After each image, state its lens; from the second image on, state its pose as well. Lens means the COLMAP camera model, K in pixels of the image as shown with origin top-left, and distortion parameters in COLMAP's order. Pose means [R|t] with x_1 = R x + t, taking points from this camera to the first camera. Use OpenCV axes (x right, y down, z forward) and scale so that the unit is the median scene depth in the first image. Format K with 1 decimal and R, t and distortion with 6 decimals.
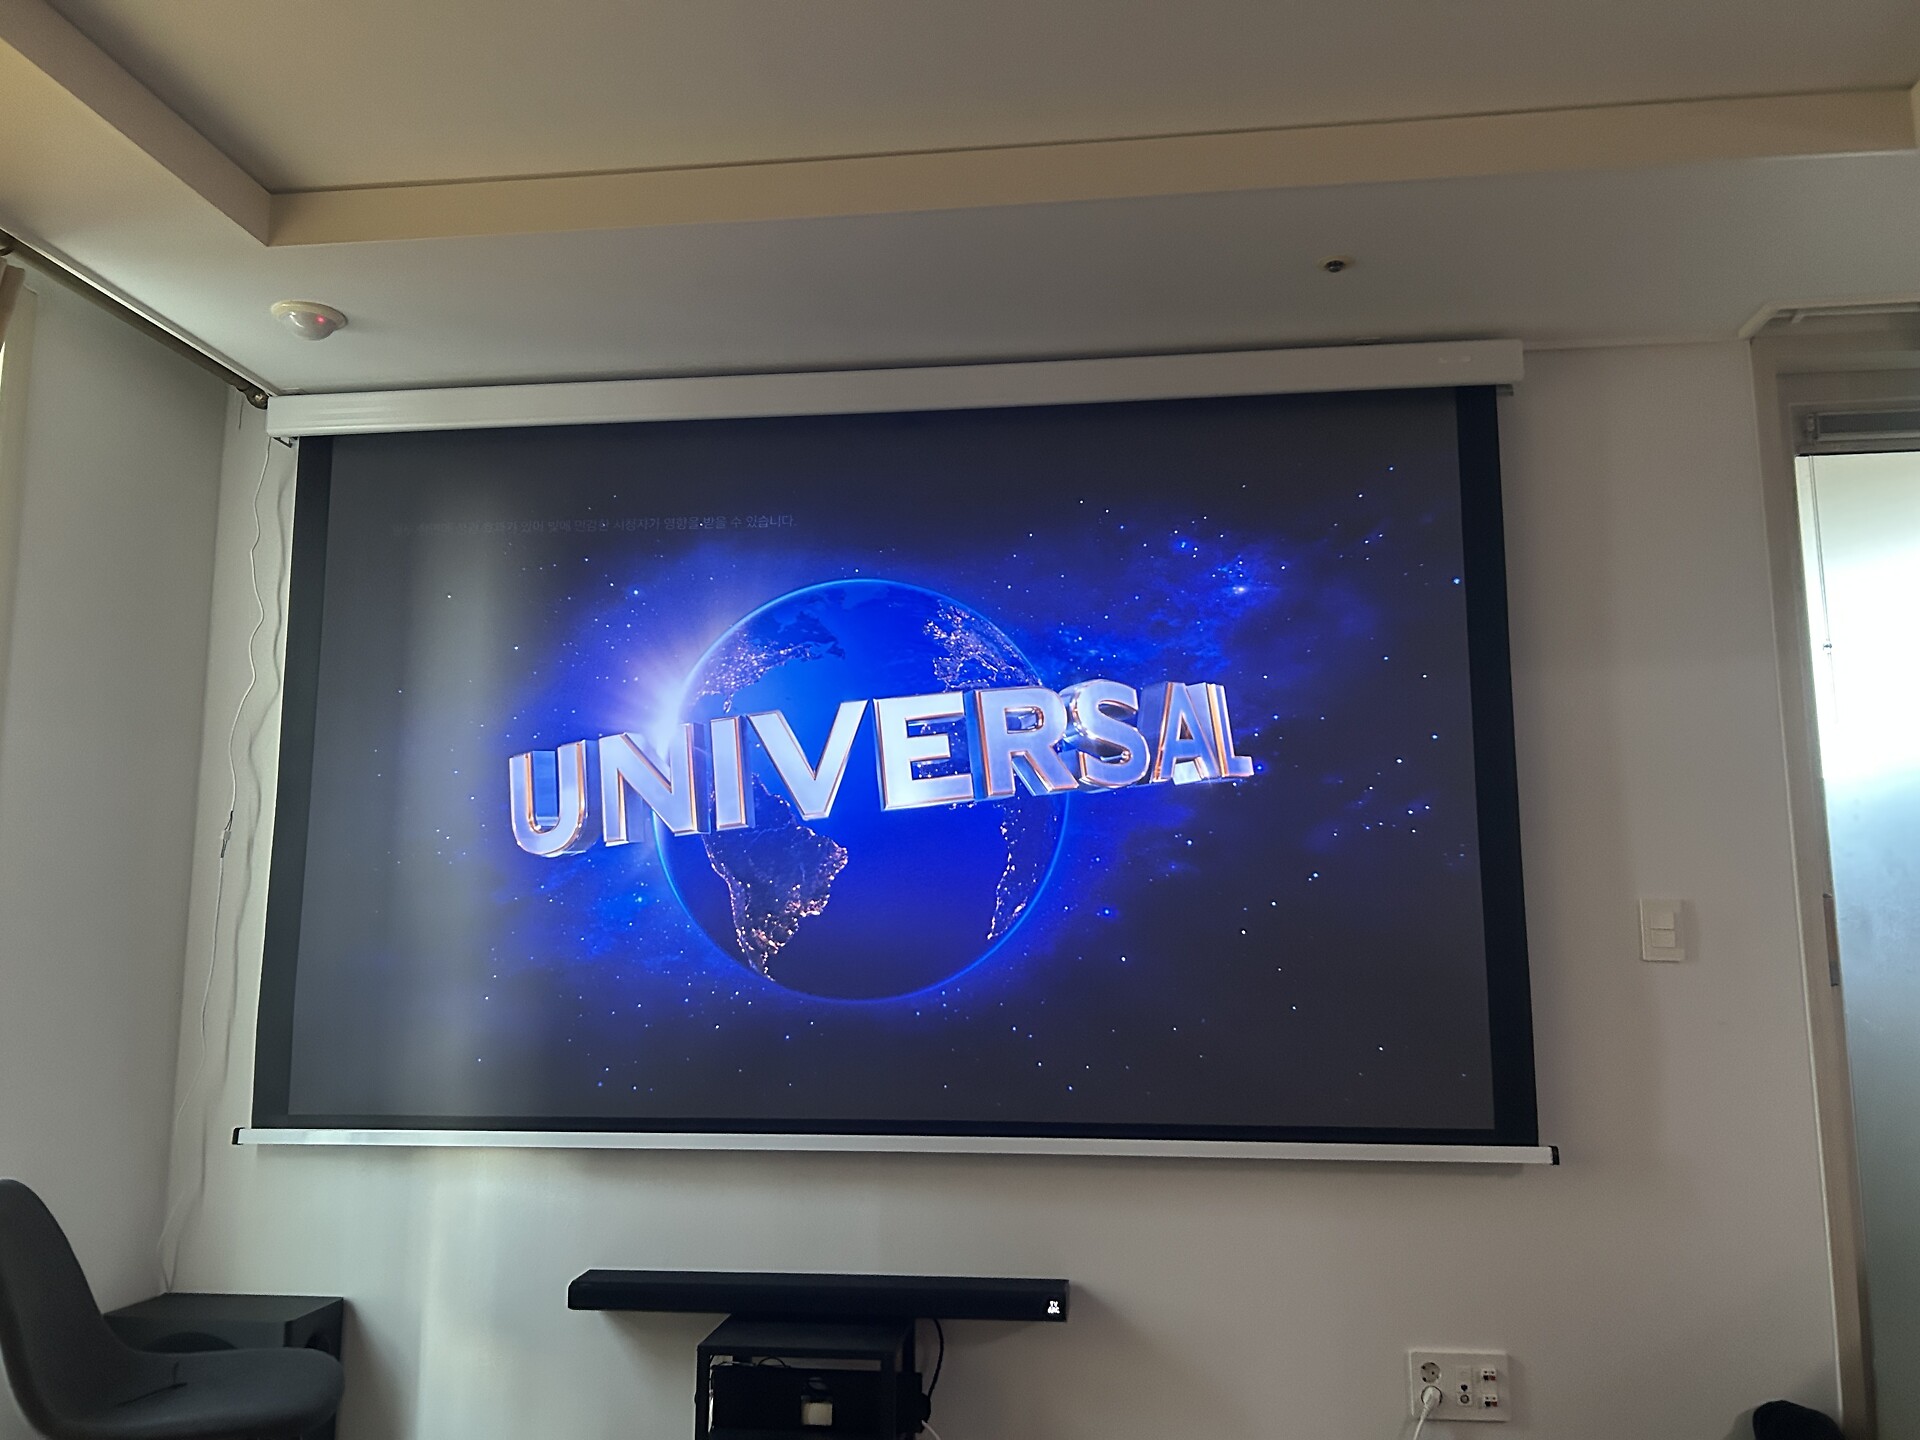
lens RADIAL K [[1479.3, 0, 960.0], [0, 1479.3, 720.0], [0, 0, 1]] dist [-0.003537, -0.003171]
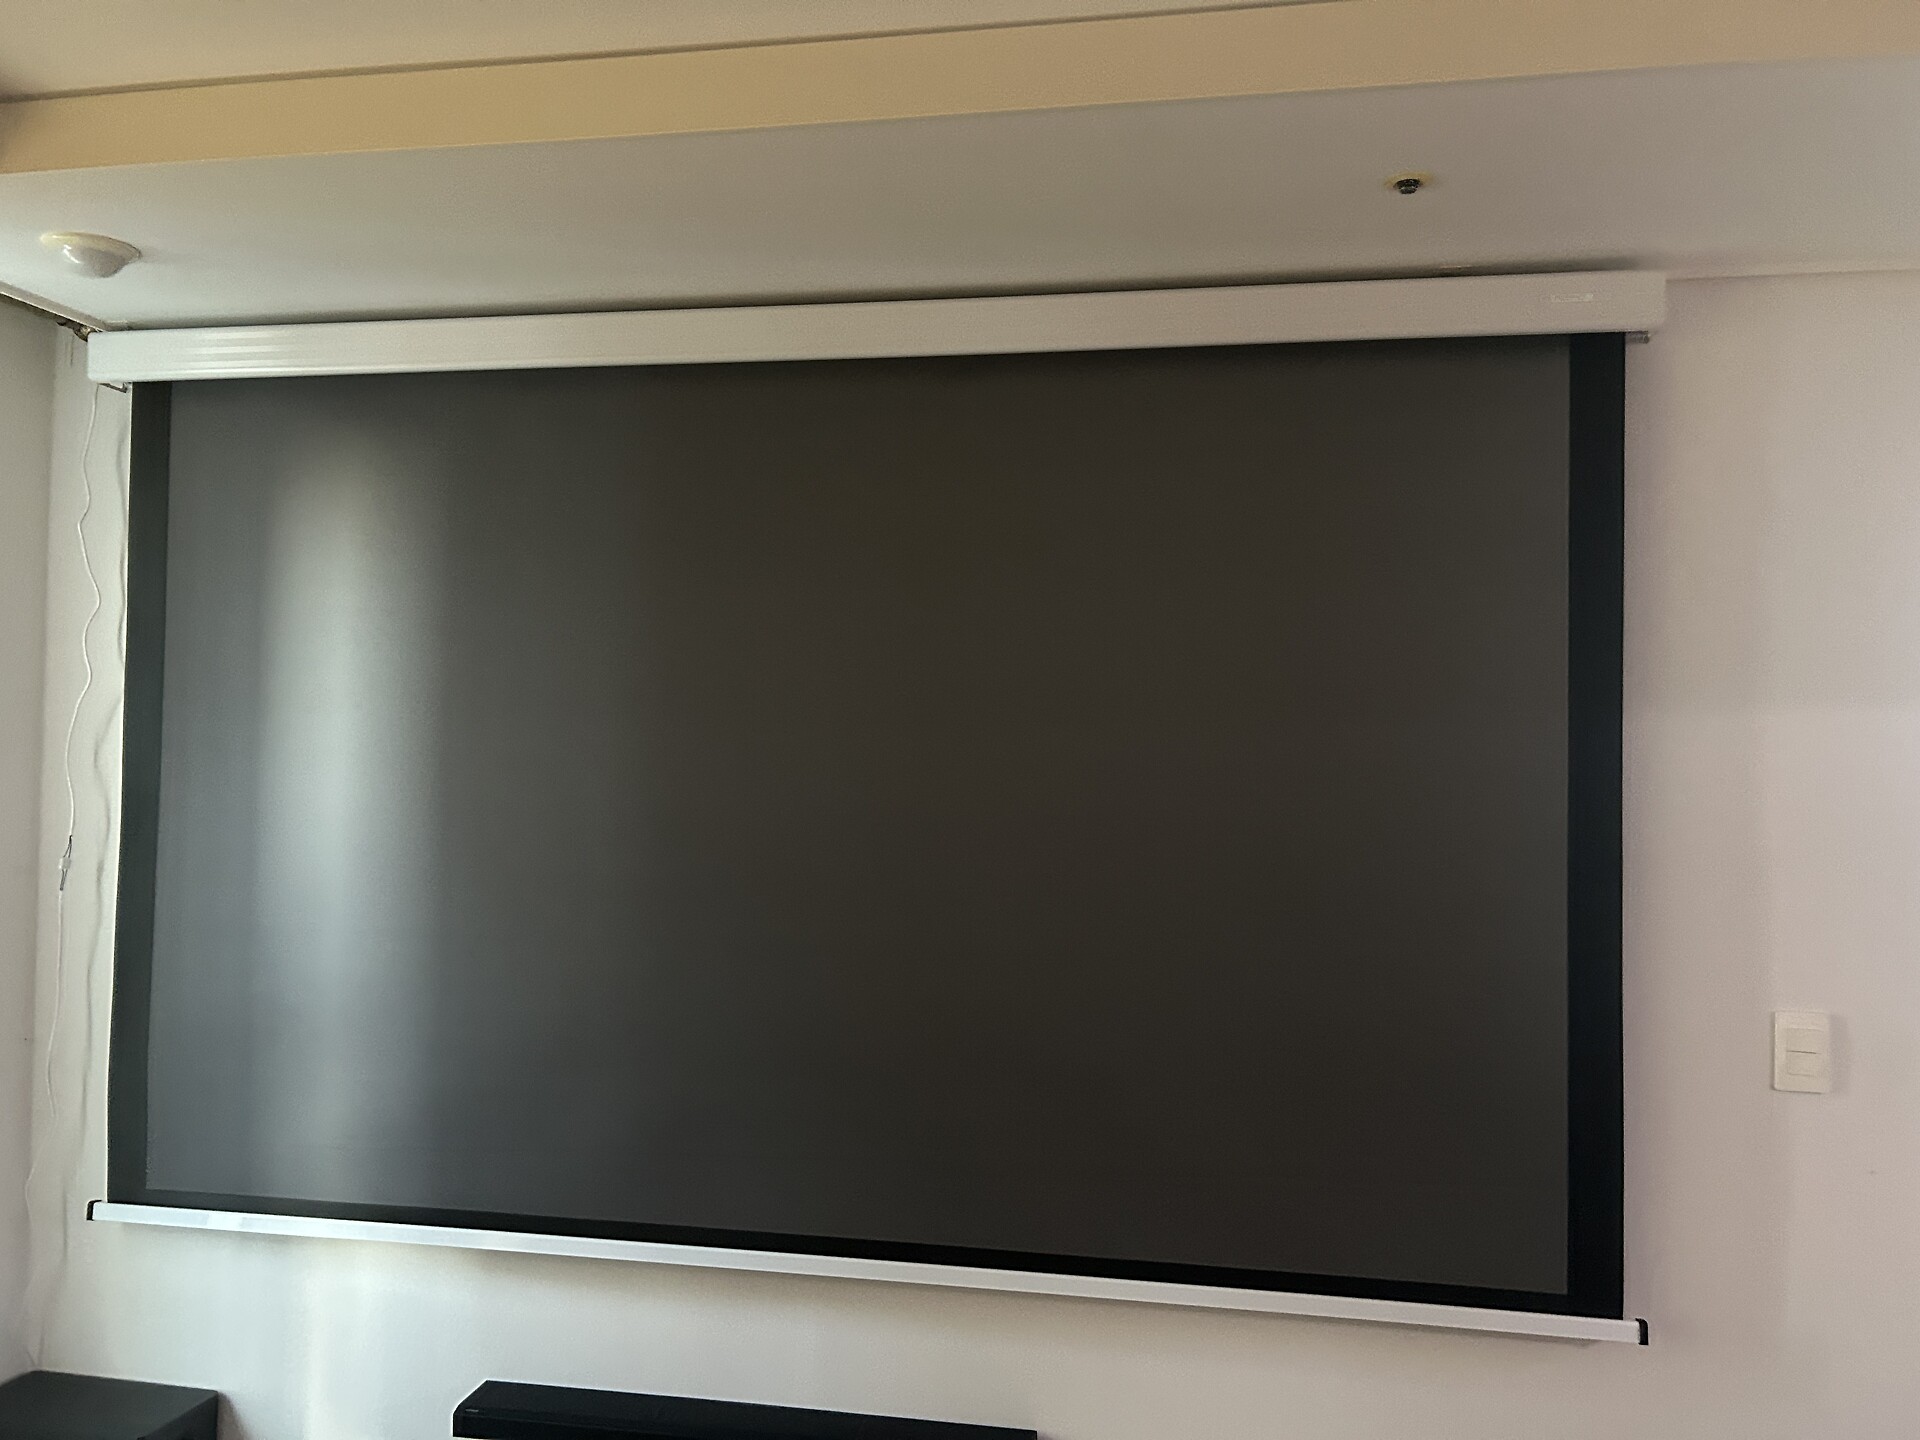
lens RADIAL K [[1479.3, 0, 960.0], [0, 1479.3, 720.0], [0, 0, 1]] dist [-0.003537, -0.003171]
pose [[0.998114, 0.013770, -0.059820, 0.071363], [-0.006593, 0.992927, 0.118542, -0.114932], [0.061029, -0.117924, 0.991145, 0.208163]]
